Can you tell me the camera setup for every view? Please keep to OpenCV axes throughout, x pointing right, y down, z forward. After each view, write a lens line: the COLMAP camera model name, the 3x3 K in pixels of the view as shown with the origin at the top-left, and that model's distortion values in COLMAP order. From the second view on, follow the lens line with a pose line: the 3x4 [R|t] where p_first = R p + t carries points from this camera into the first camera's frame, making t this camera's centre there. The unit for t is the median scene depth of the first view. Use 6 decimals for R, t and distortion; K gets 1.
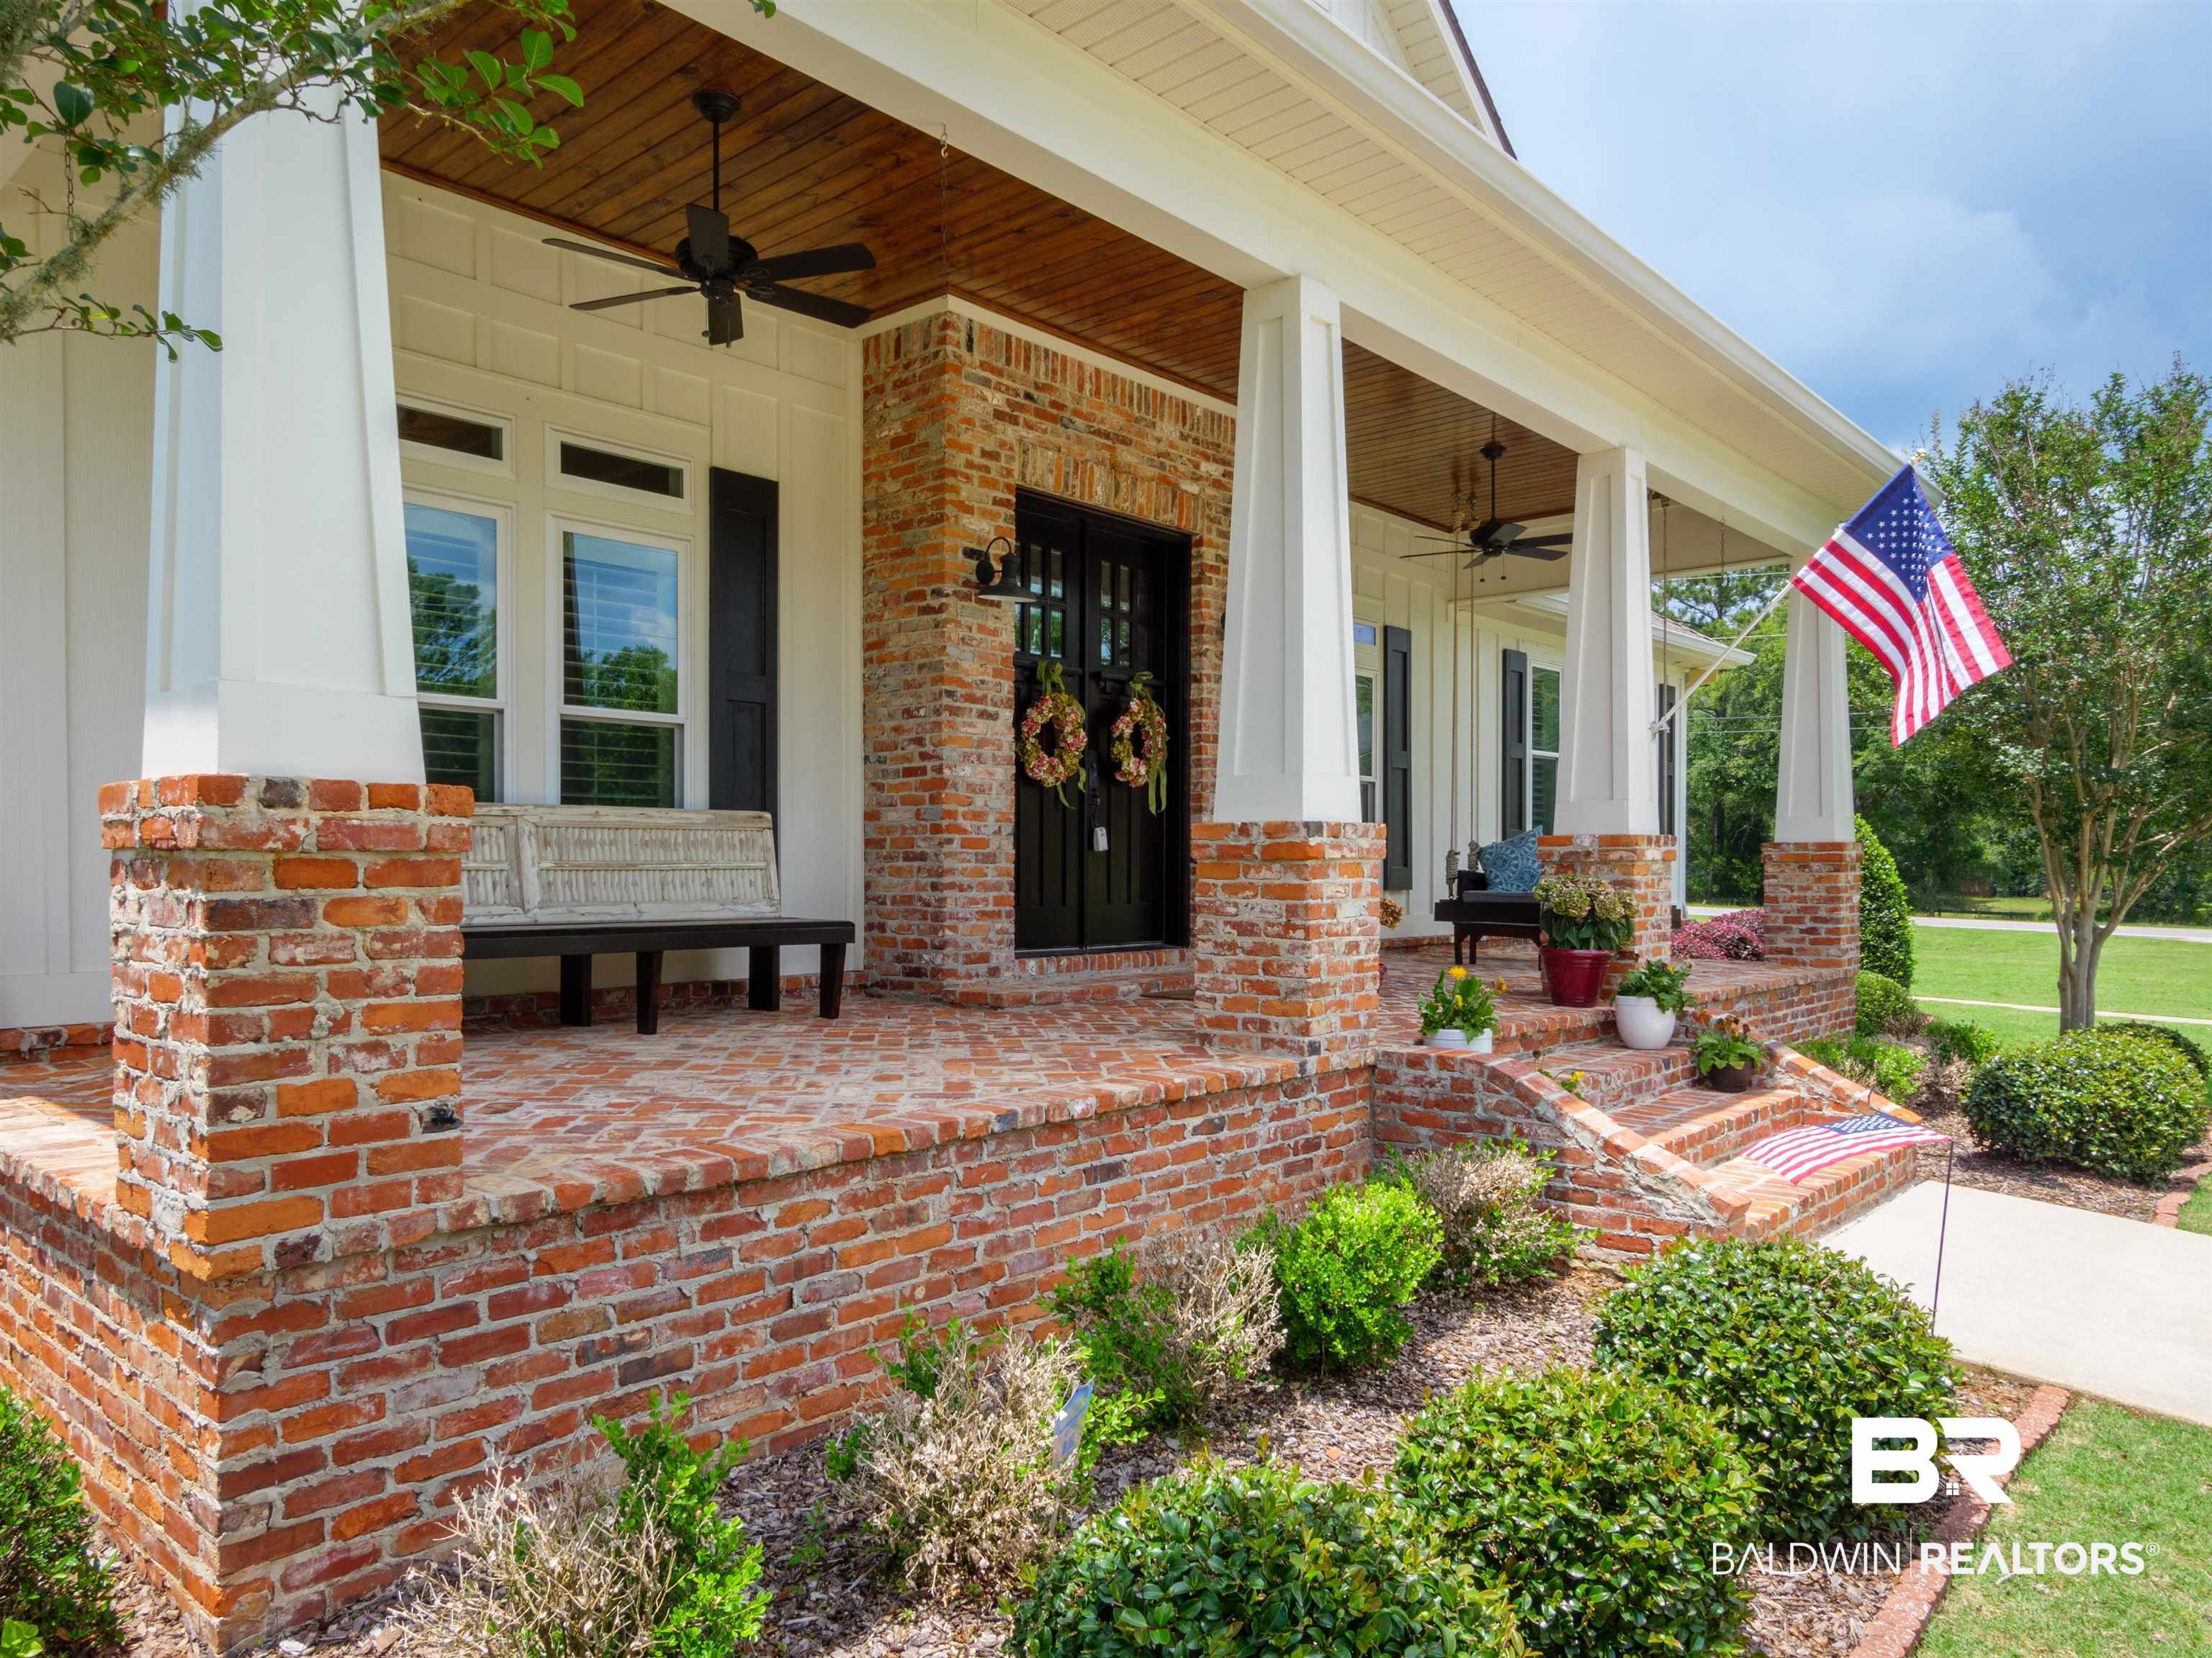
lens RADIAL K [[1504.6, 0, 1104.2], [0, 1504.6, 921.7], [0, 0, 1]] dist [0.001040, -0.000167]
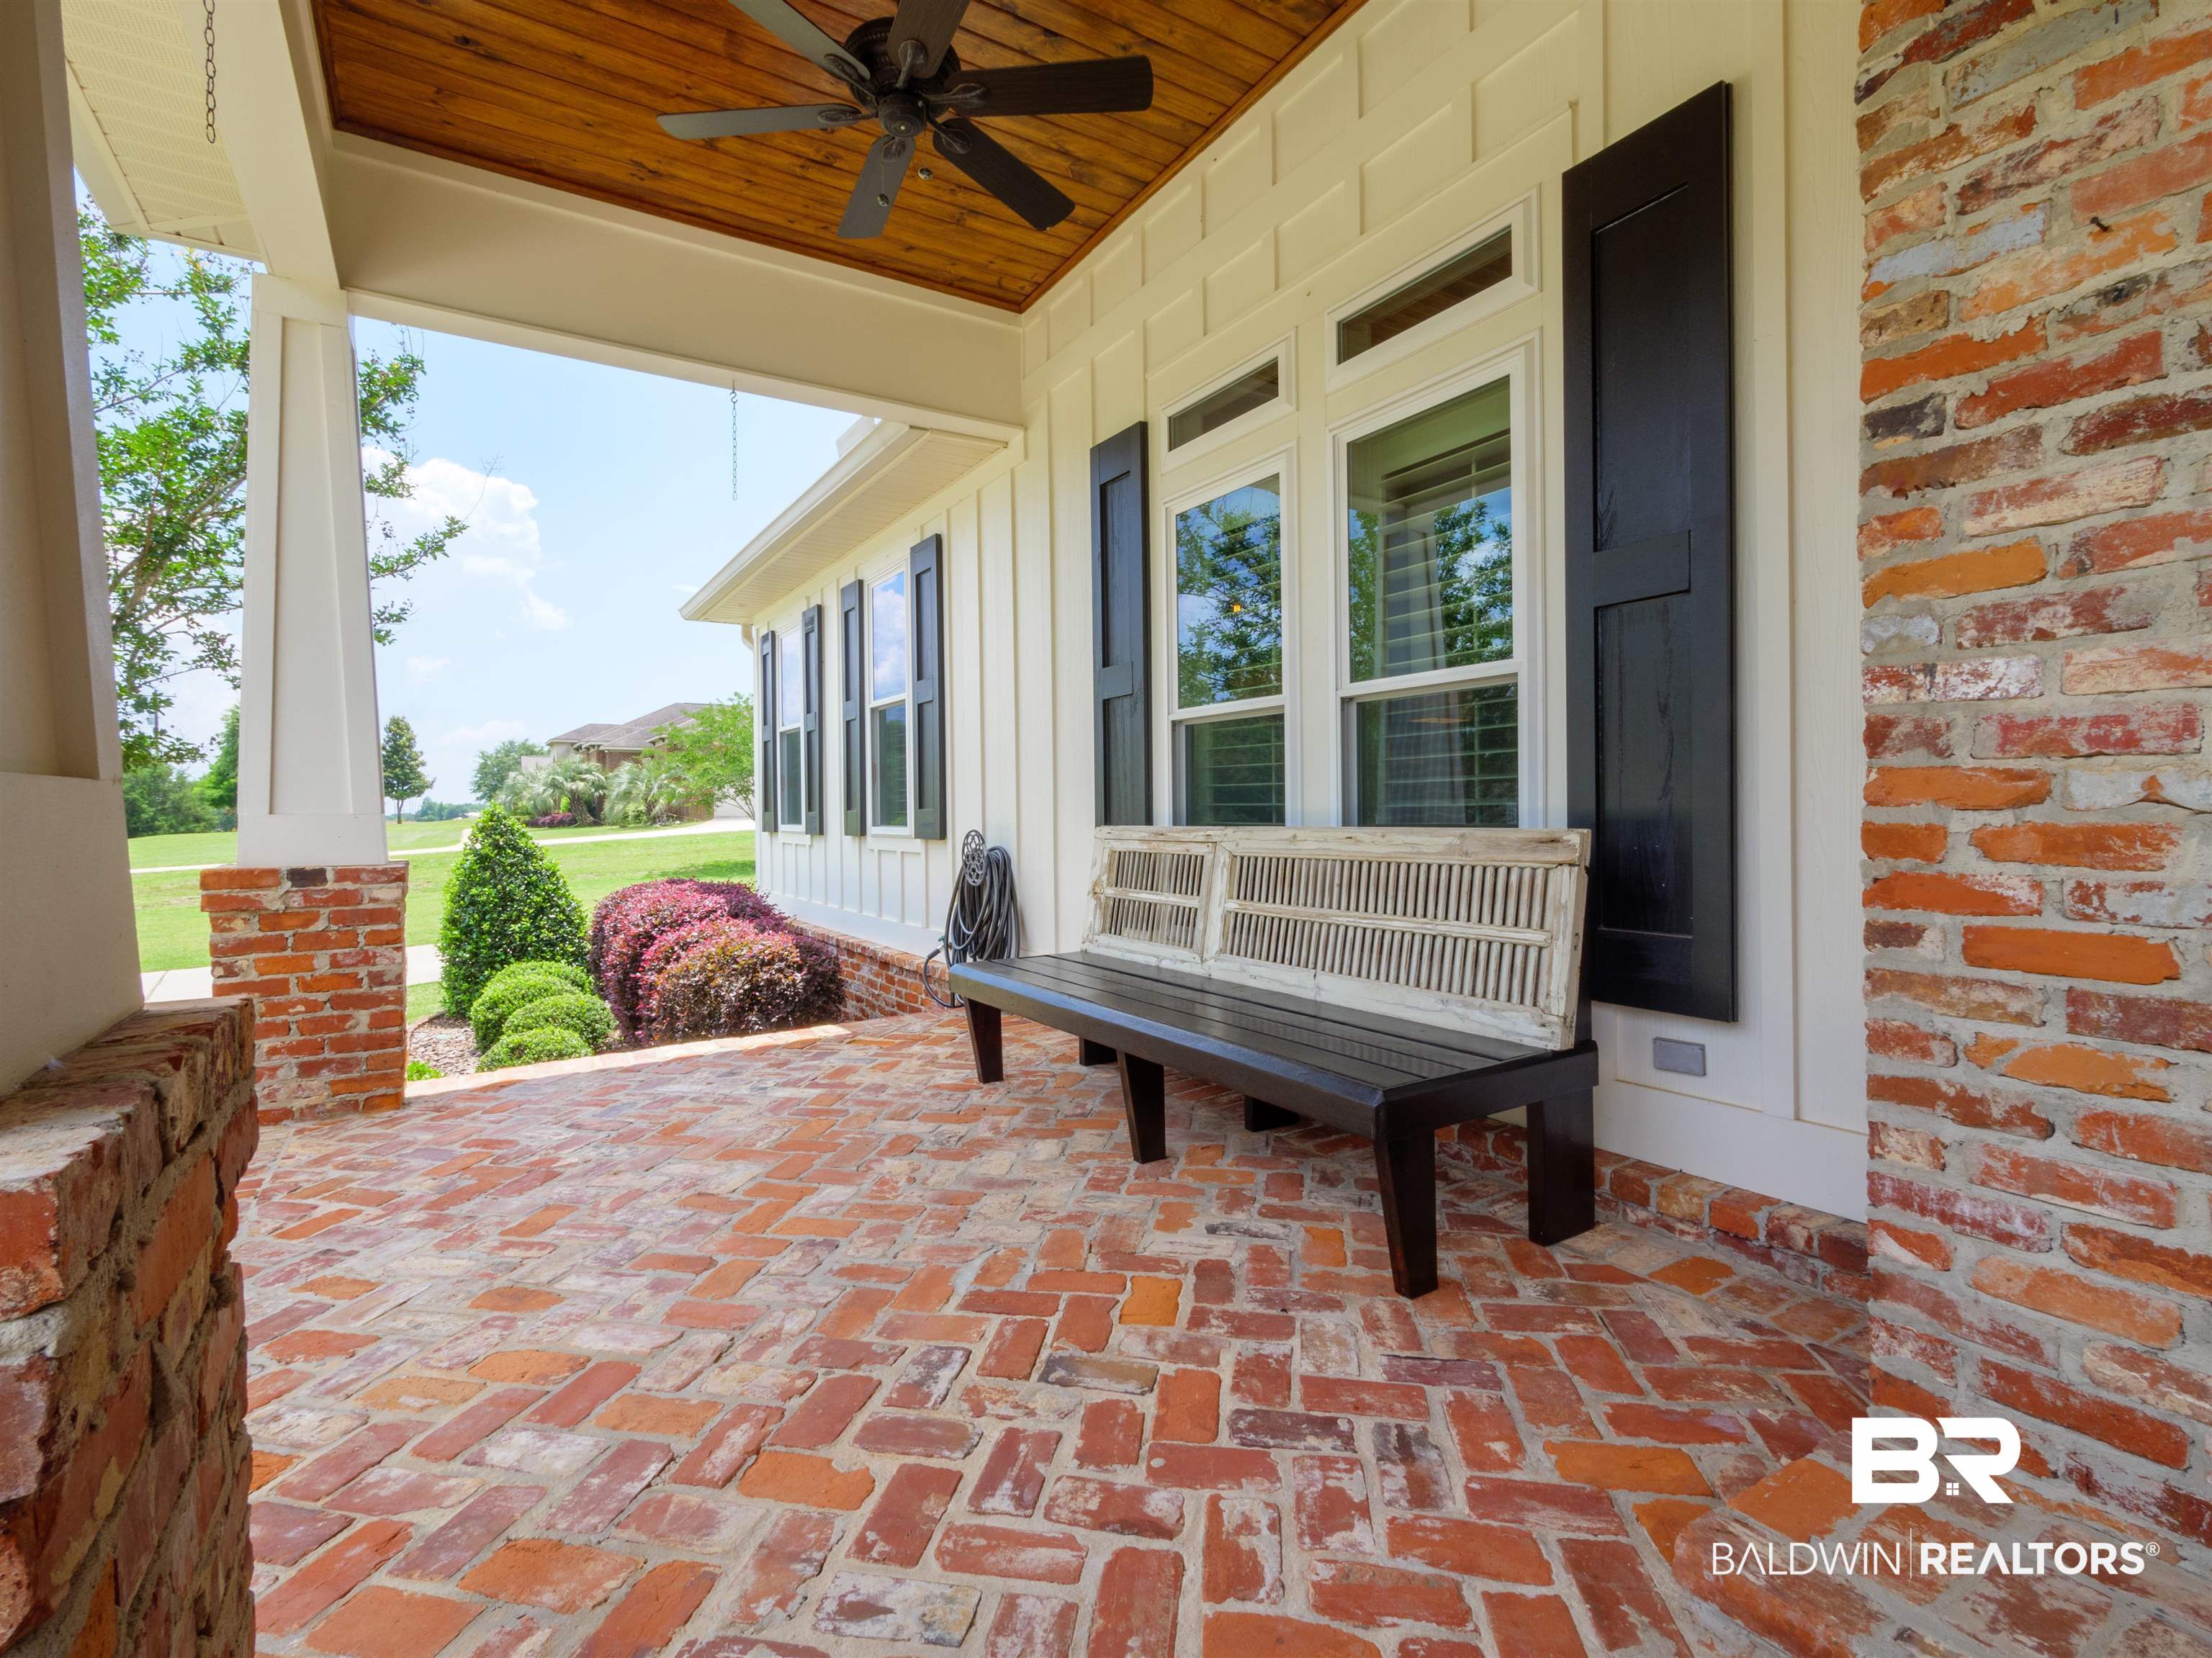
lens RADIAL K [[1022.3, 0, 1106.0], [0, 1022.3, 829.0], [0, 0, 1]] dist [-0.000181, -0.000211]
pose [[-0.272330, 0.017744, -0.962040, 0.132259], [-0.016987, 0.999585, 0.023245, -0.080256], [0.962054, 0.022672, -0.271916, 0.961733]]
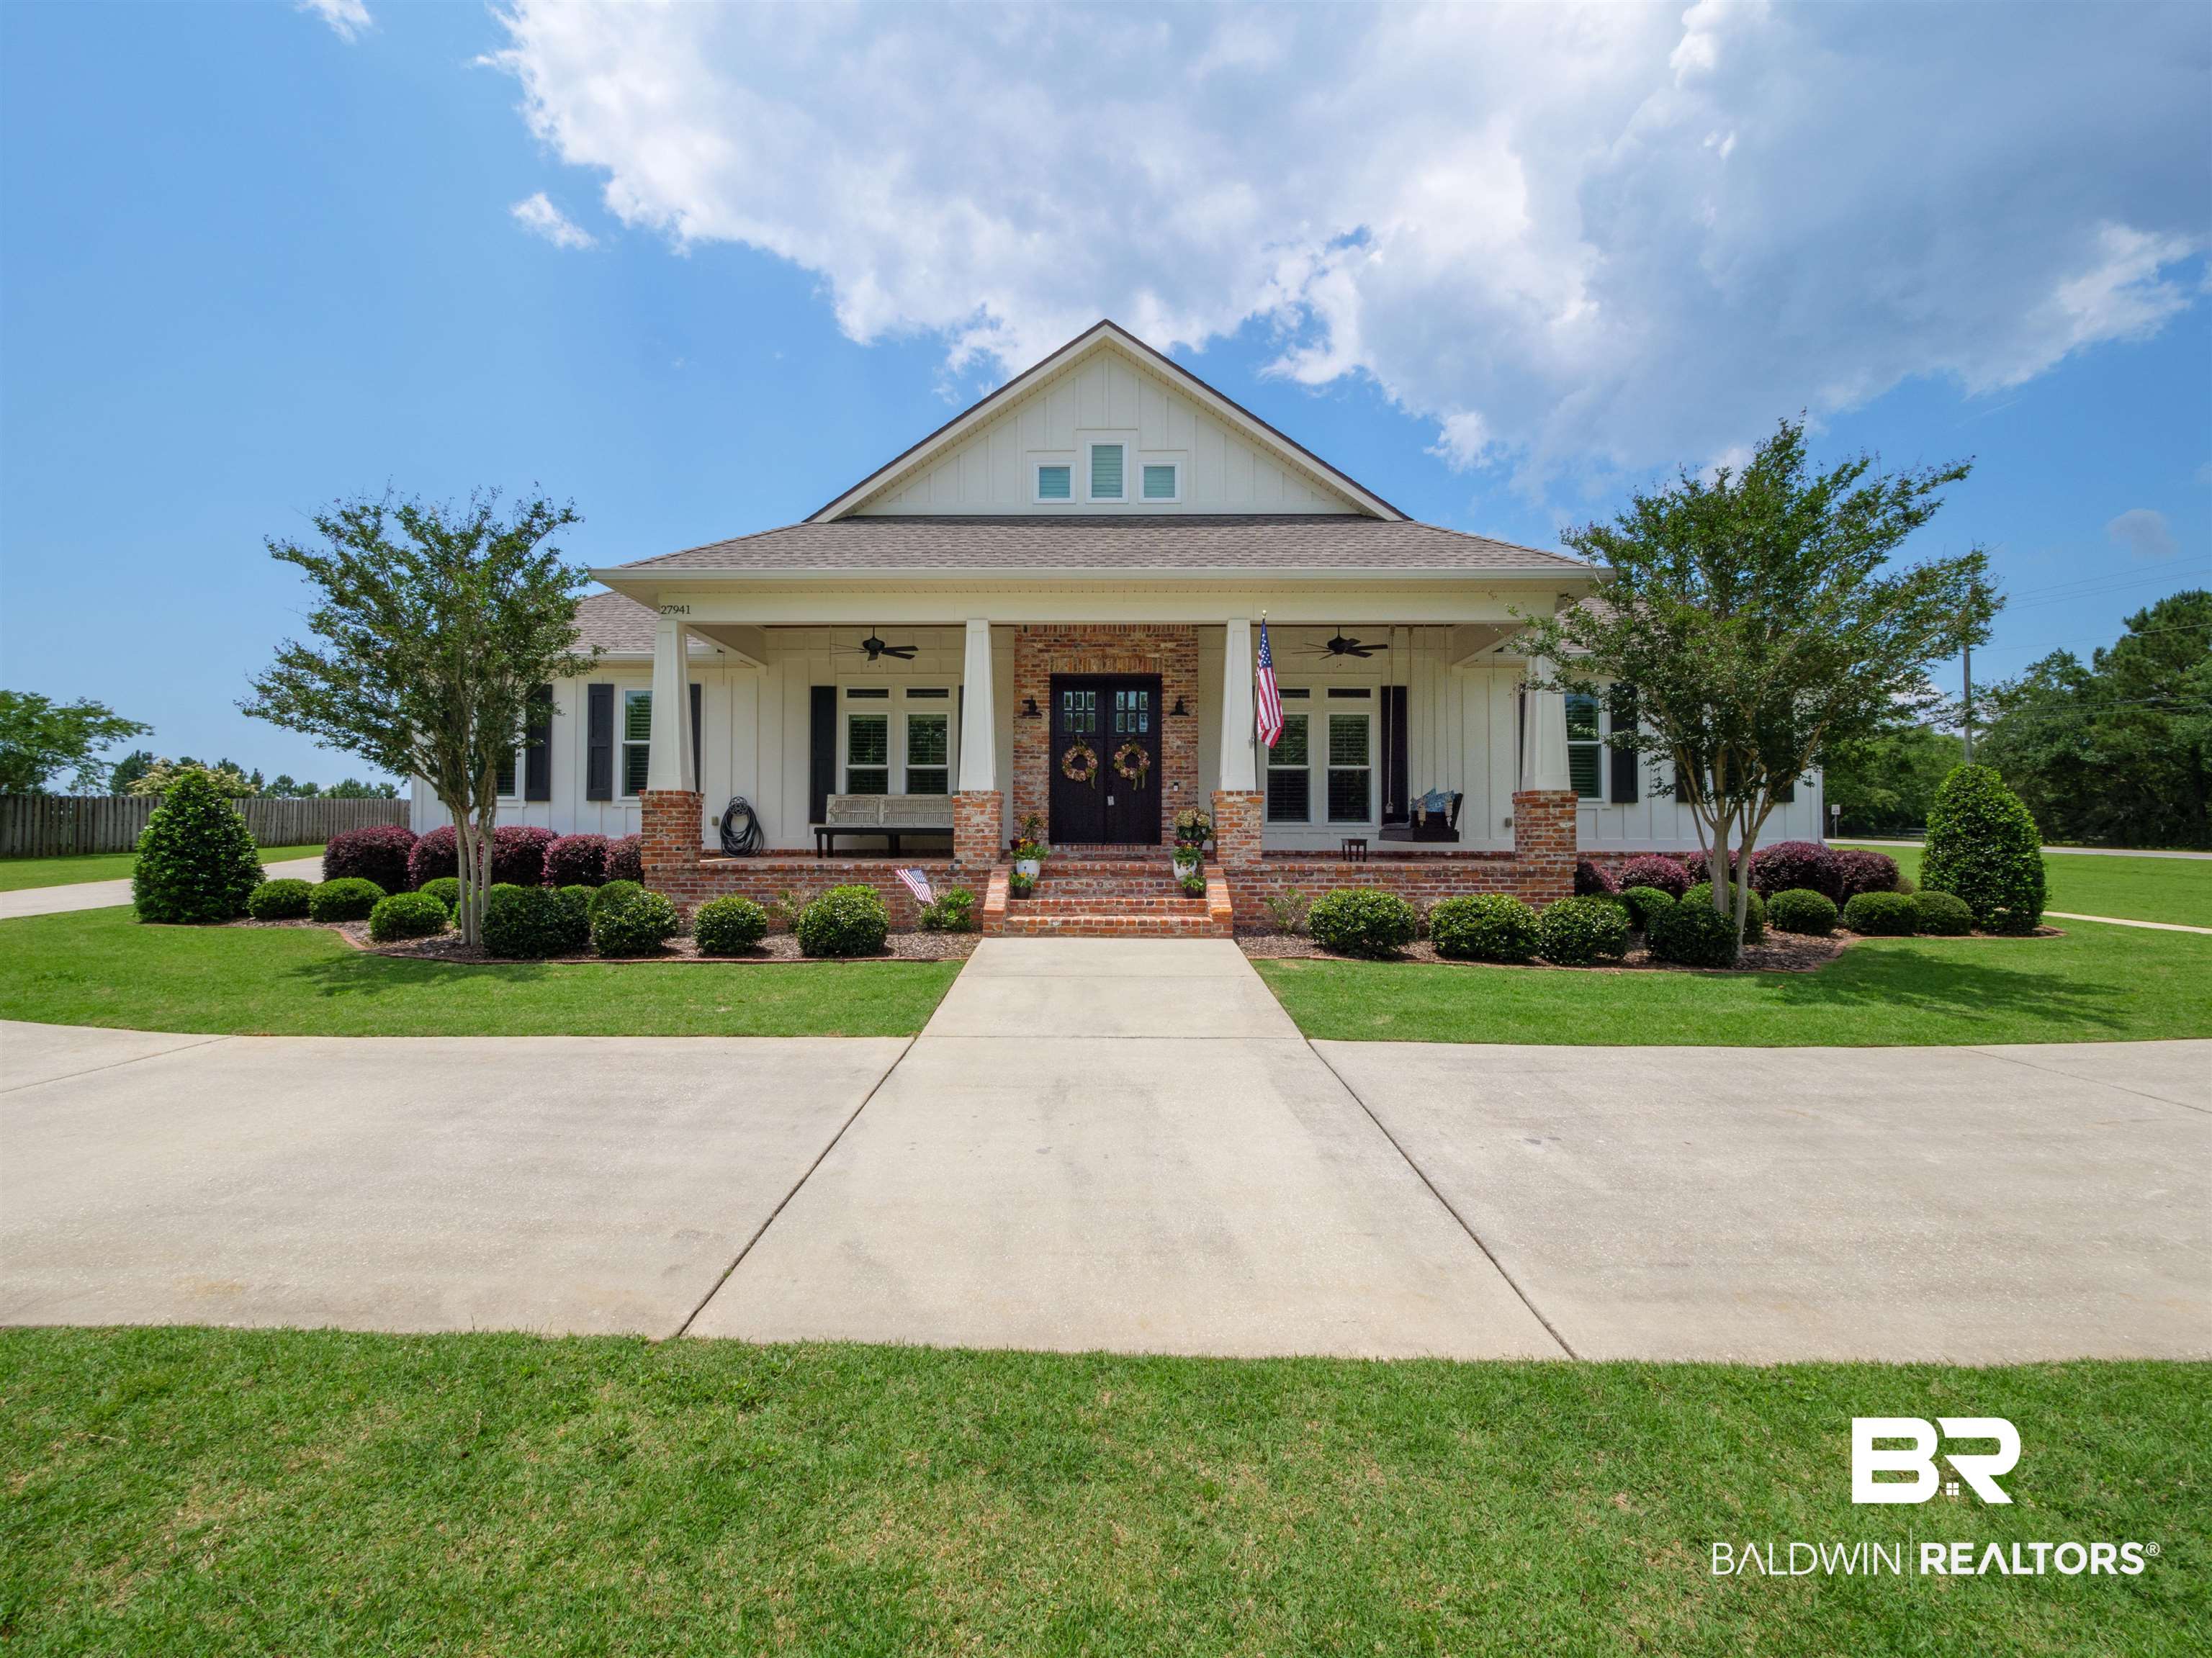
lens RADIAL K [[955.5, 0, 1106.0], [0, 955.5, 829.0], [0, 0, 1]] dist [-0.001114, 0.000236]
pose [[0.662328, -0.009640, -0.749152, 1.461877], [-0.027017, 0.998960, -0.036741, 0.063525], [0.748727, 0.044574, 0.661378, -0.081063]]
